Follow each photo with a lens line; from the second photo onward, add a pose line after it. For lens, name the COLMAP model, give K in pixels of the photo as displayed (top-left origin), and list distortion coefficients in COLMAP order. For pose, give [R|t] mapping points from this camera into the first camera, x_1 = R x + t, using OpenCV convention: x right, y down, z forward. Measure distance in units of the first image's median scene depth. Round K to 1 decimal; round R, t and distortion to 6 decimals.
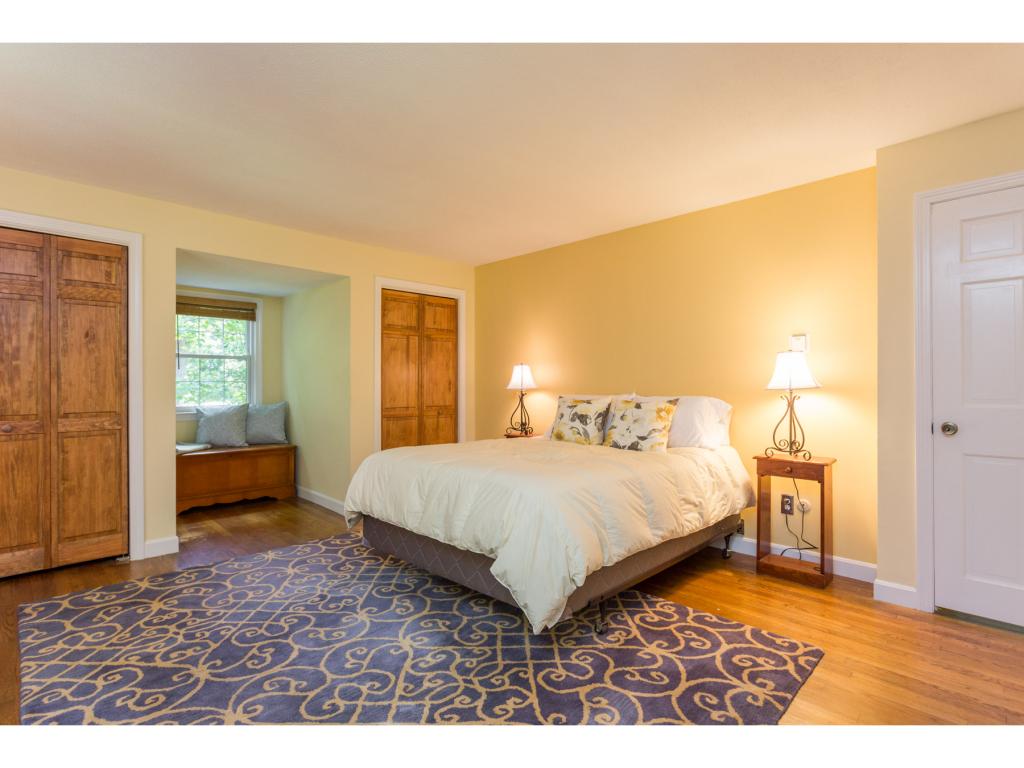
lens RADIAL K [[511.6, 0, 503.5], [0, 511.6, 380.5], [0, 0, 1]] dist [-0.000326, 0.000105]
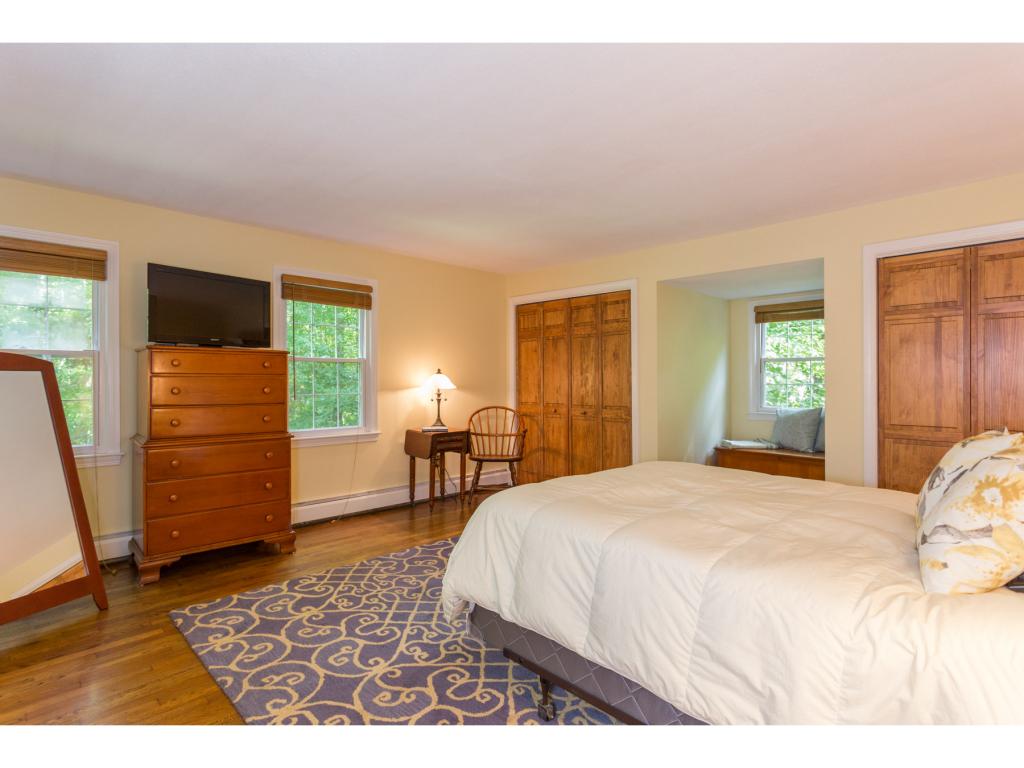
lens RADIAL K [[511.6, 0, 503.5], [0, 511.6, 380.5], [0, 0, 1]] dist [-0.000326, 0.000105]
pose [[-0.005756, 0.004255, -0.999974, 0.703203], [0.007133, 0.999966, 0.004214, -0.021678], [0.999958, -0.007109, -0.005786, 0.678151]]
